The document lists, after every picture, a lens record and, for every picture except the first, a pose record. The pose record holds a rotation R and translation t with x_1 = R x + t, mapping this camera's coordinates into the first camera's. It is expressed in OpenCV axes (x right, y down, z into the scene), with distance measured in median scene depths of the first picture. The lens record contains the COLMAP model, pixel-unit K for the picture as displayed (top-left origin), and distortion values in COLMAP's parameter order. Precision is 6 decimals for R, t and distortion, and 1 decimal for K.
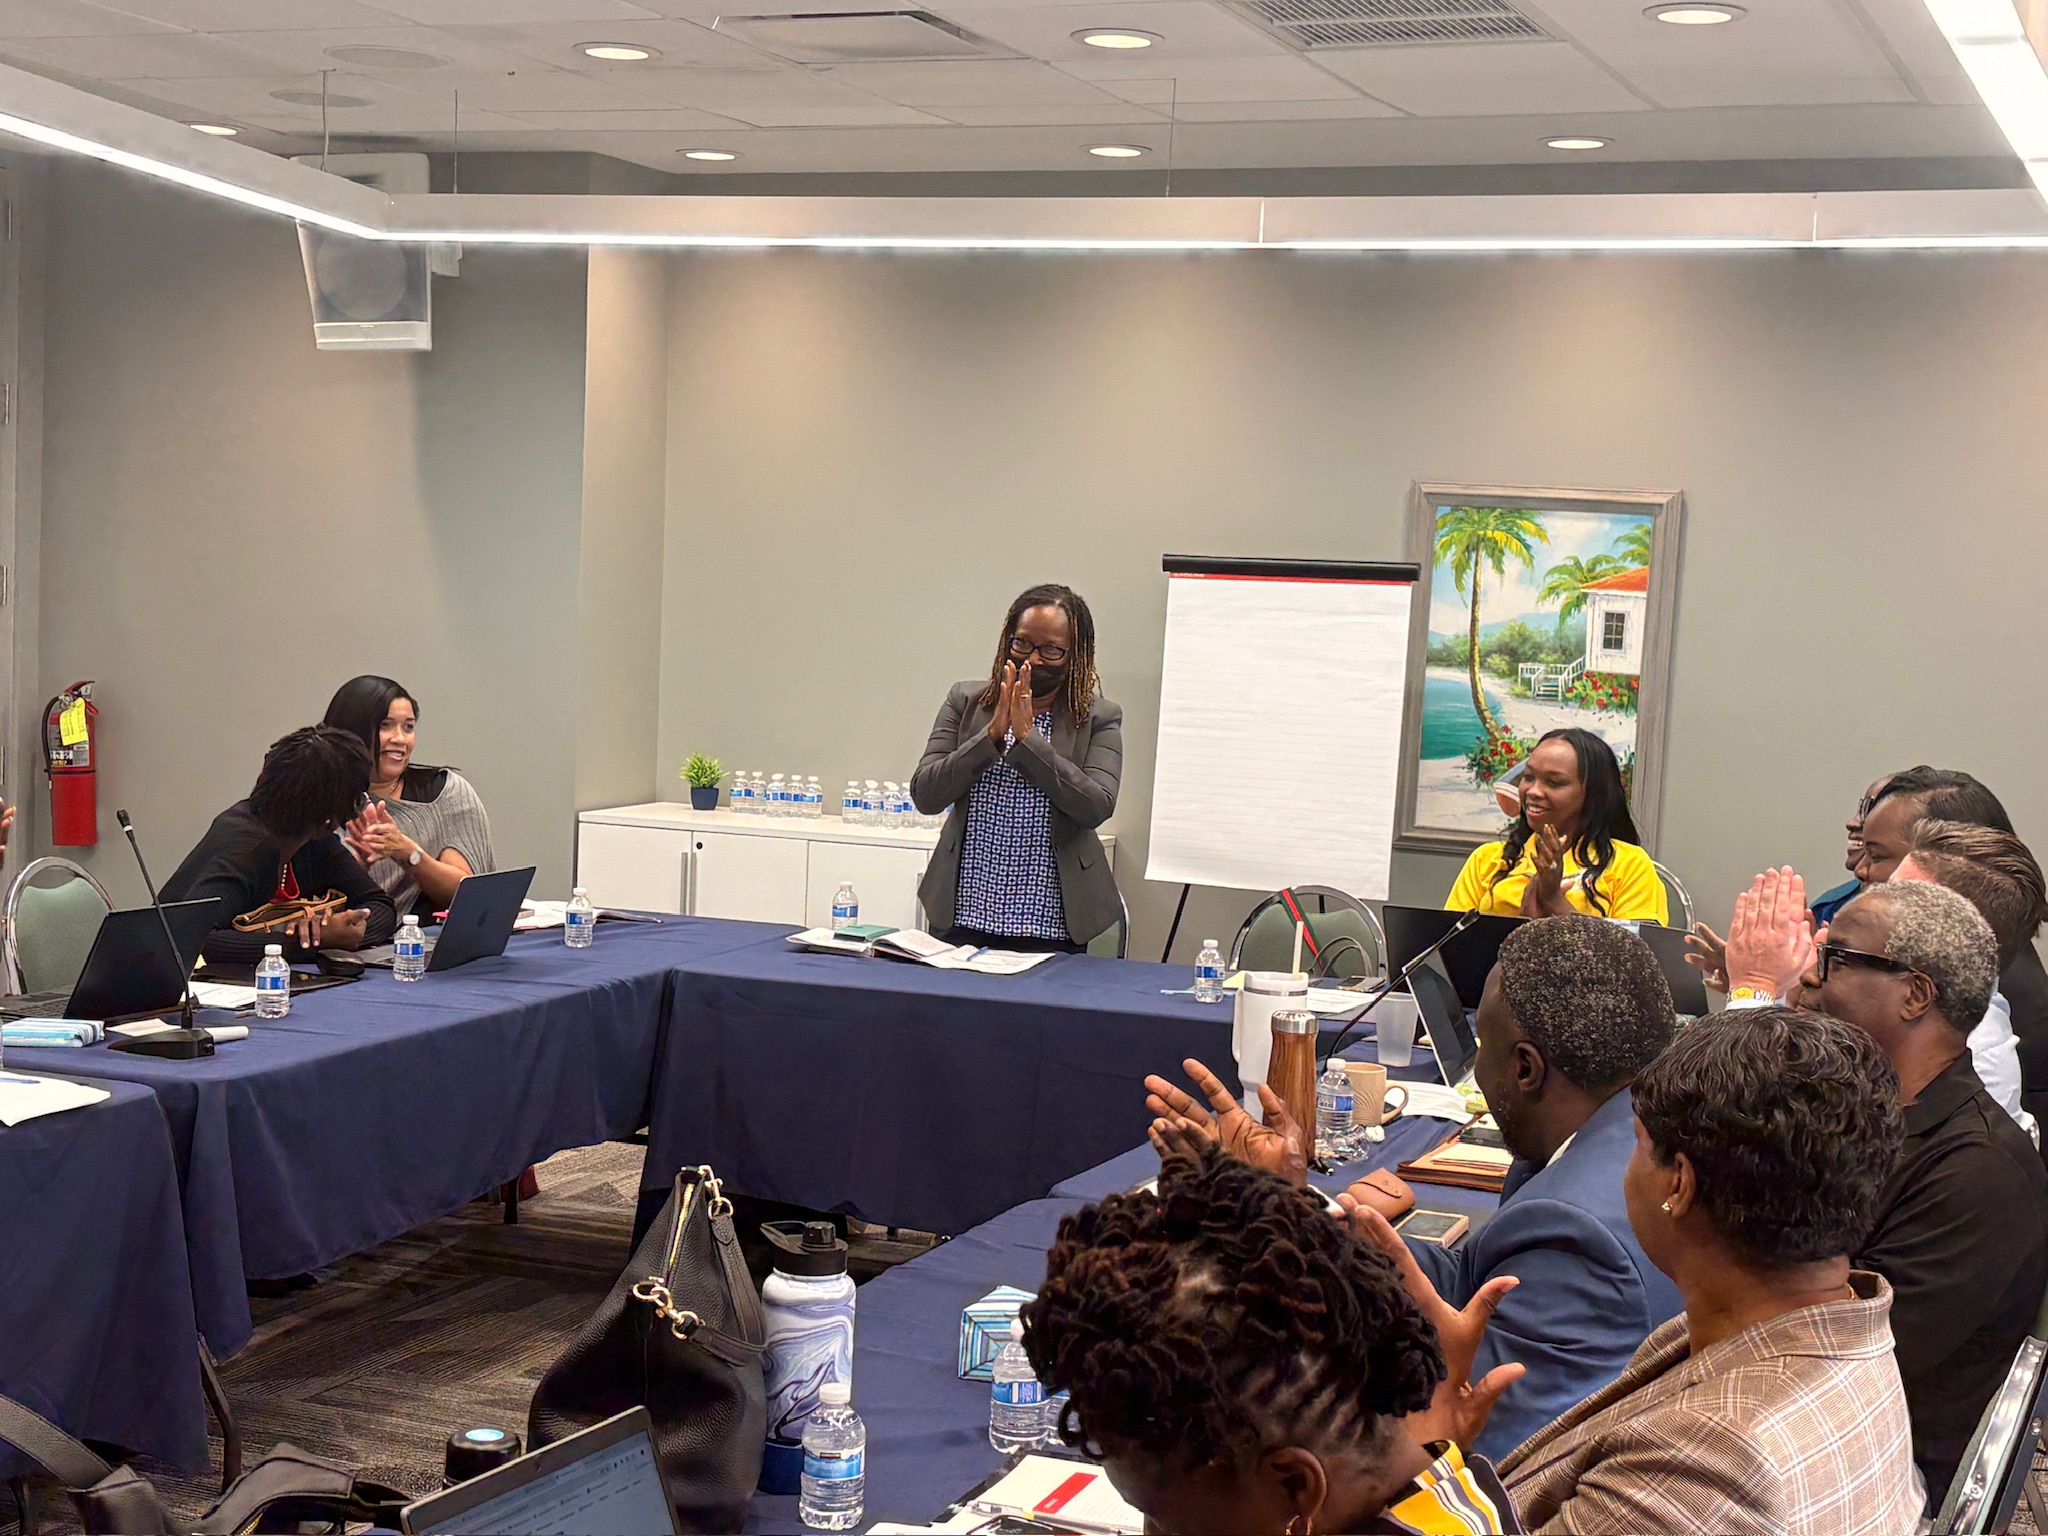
lens RADIAL K [[3032.0, 0, 1024.0], [0, 3032.0, 768.0], [0, 0, 1]] dist [0.330708, -1.890940]
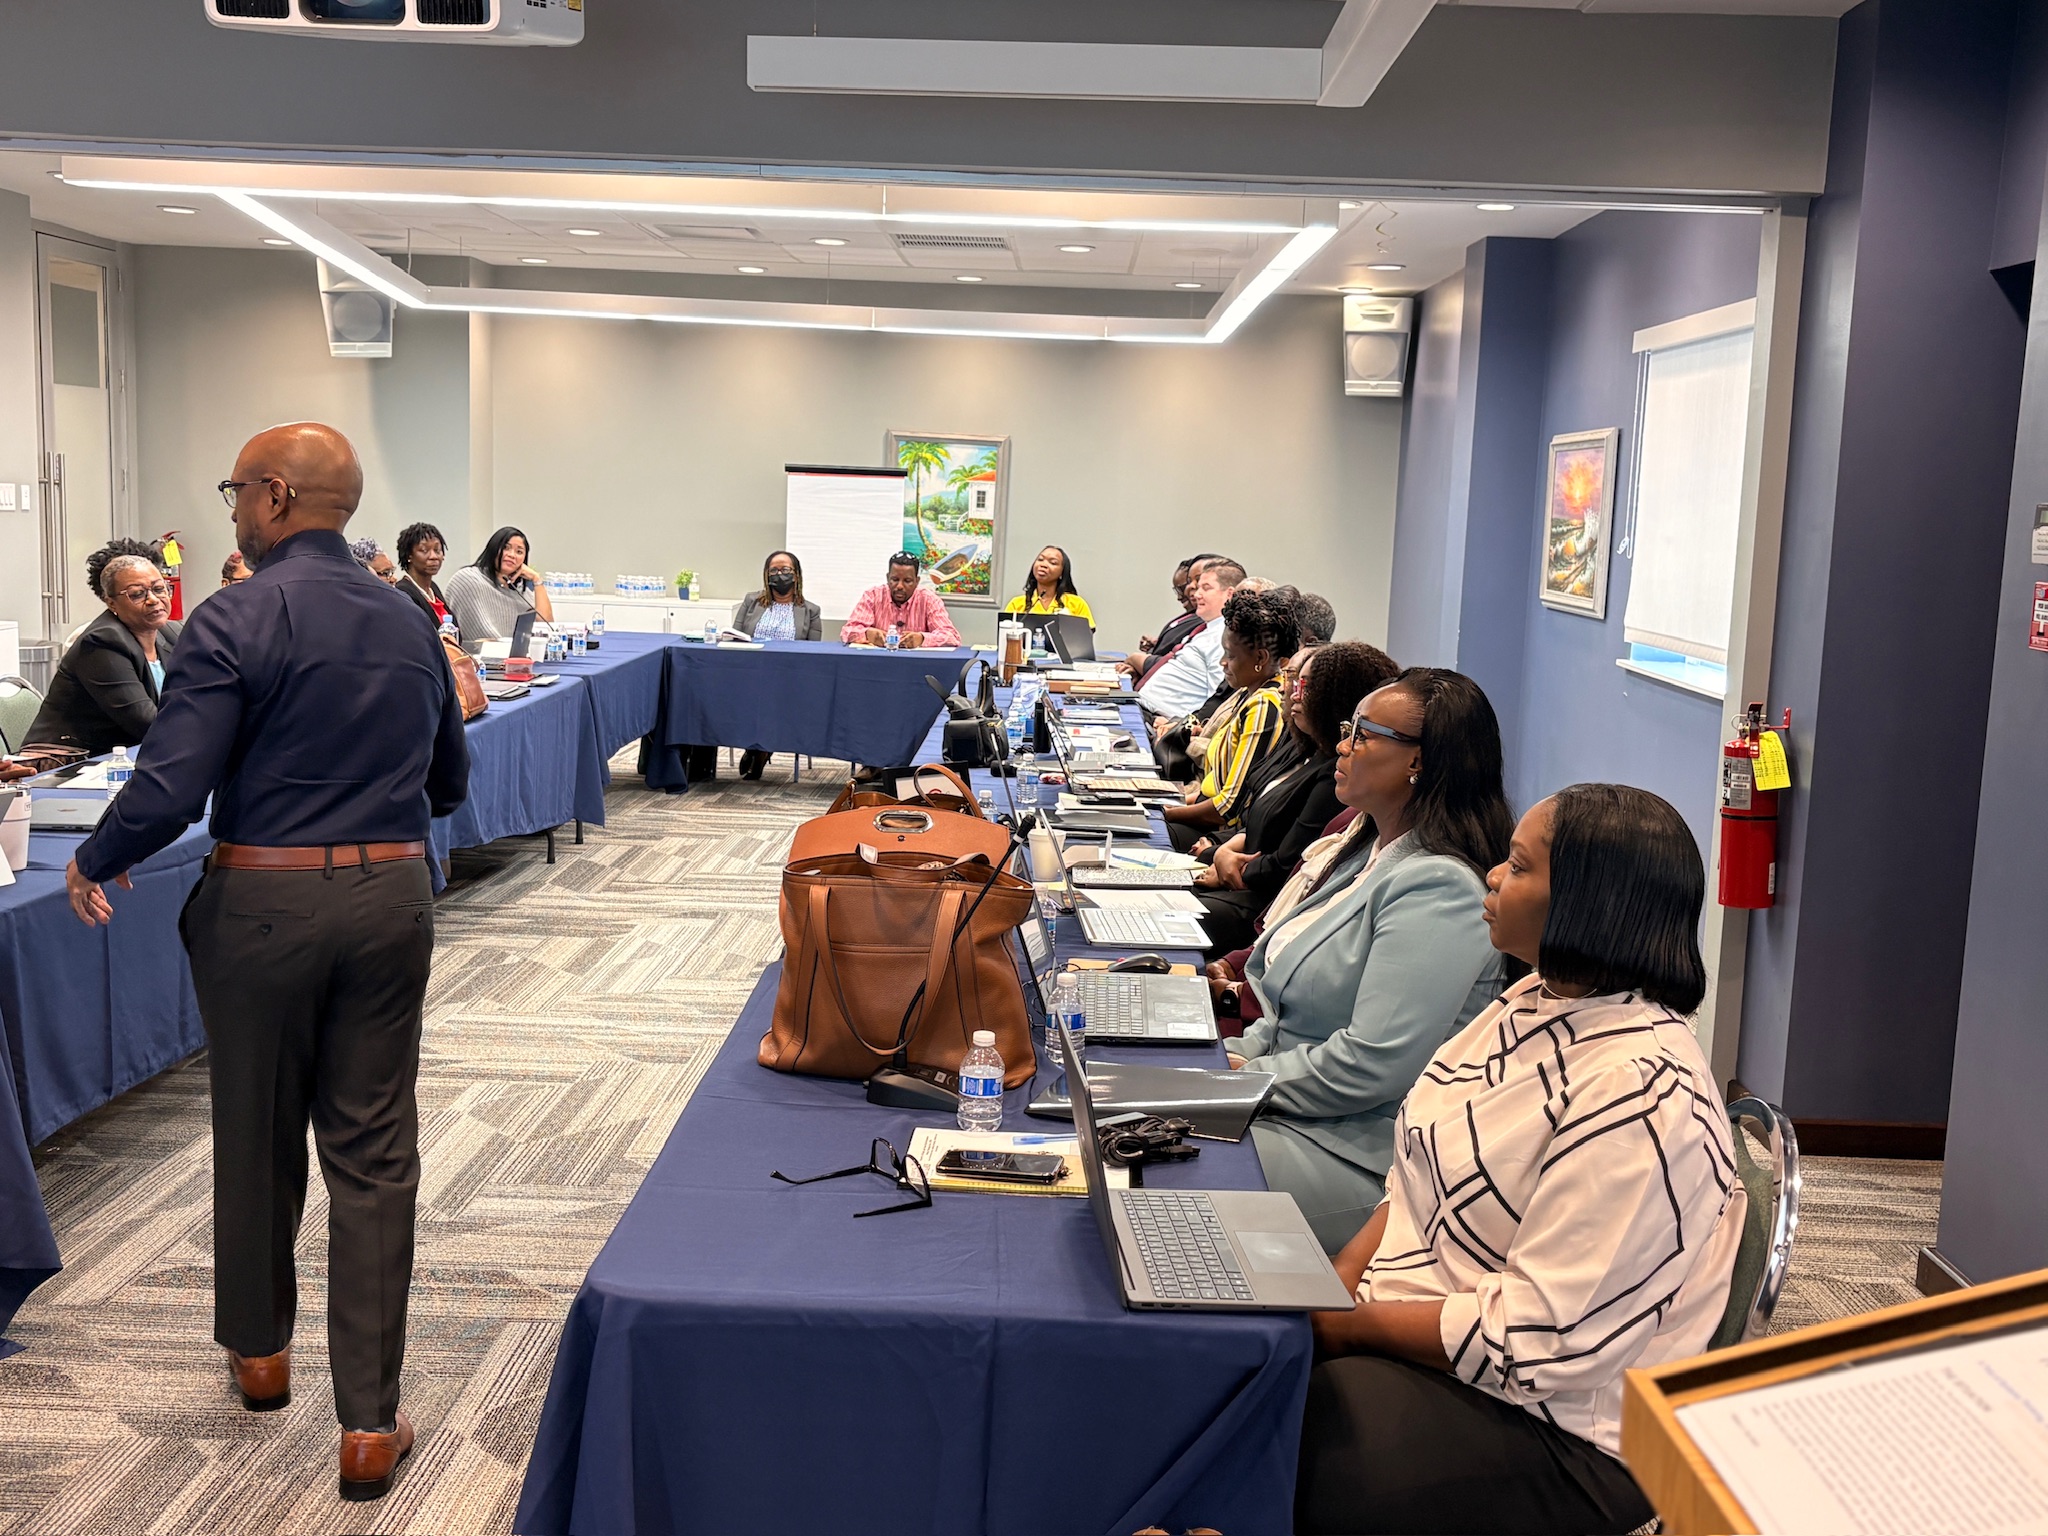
lens RADIAL K [[2126.0, 0, 999.9], [0, 2126.0, 771.9], [0, 0, 1]] dist [0.122299, -0.121940]
pose [[0.938649, -0.051864, 0.340953, -0.330431], [0.025962, 0.996448, 0.080103, 0.028870], [-0.343897, -0.066337, 0.936661, -0.463542]]
